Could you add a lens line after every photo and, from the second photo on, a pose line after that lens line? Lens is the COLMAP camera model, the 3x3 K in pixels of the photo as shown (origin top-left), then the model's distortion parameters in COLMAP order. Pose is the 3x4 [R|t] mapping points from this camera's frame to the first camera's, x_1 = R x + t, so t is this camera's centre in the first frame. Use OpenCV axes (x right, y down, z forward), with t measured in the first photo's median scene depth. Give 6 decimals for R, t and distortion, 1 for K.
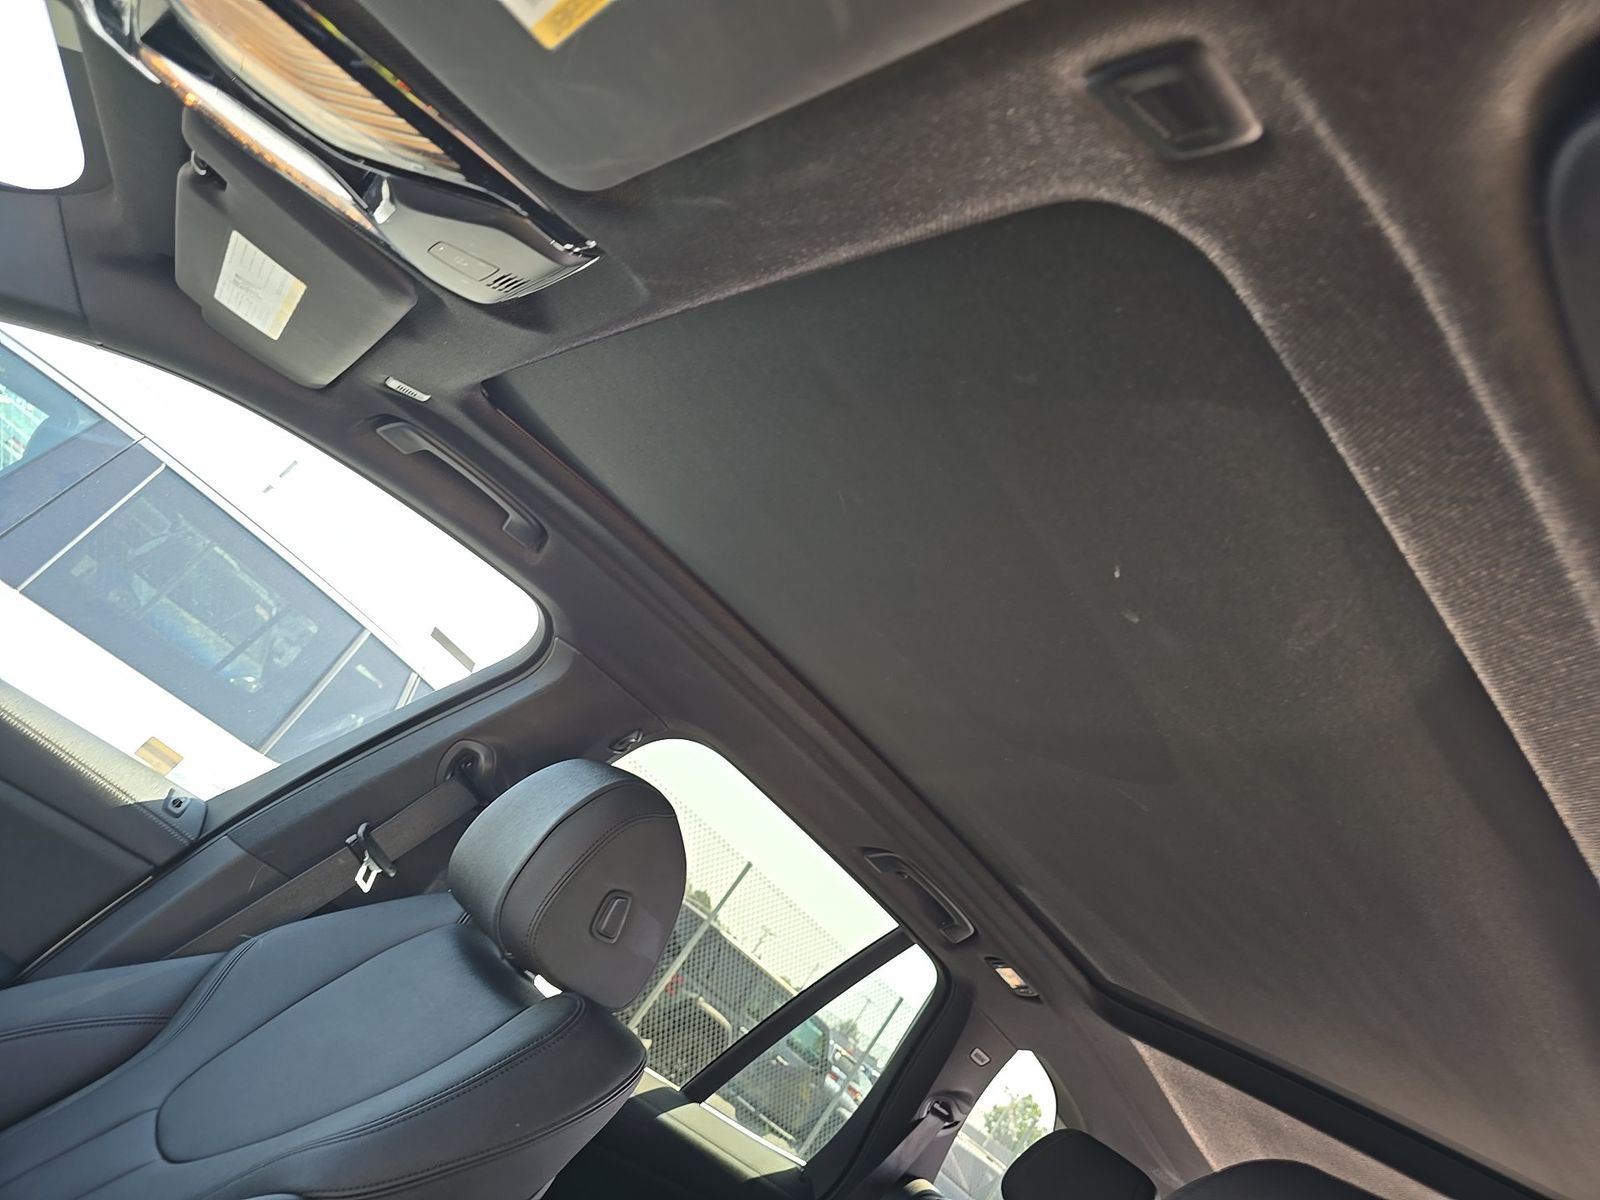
lens RADIAL K [[1102.9, 0, 800.0], [0, 1102.9, 600.0], [0, 0, 1]] dist [0.046299, -0.051021]
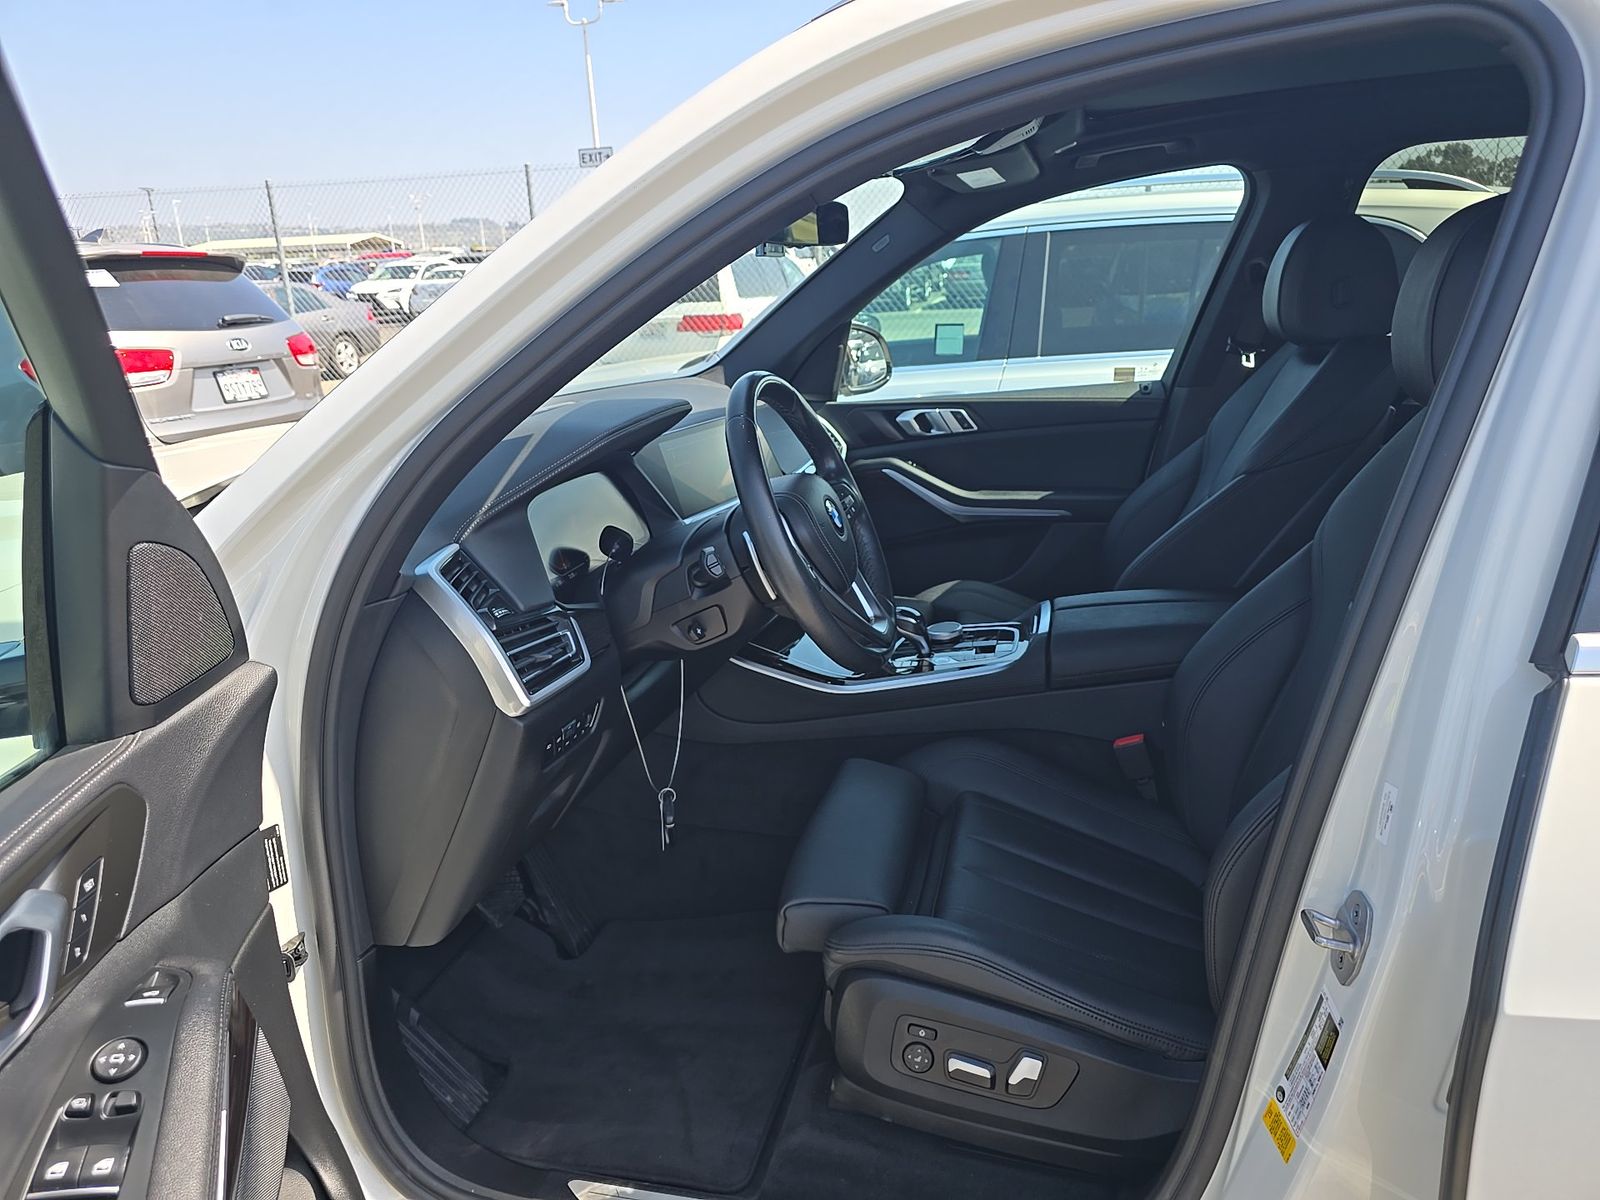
lens RADIAL K [[1102.9, 0, 800.0], [0, 1102.9, 600.0], [0, 0, 1]] dist [0.046299, -0.051021]
pose [[0.456101, -0.391179, -0.799344, 0.516234], [0.646142, 0.763202, -0.004807, 0.090823], [0.611941, -0.514298, 0.600855, -0.641677]]
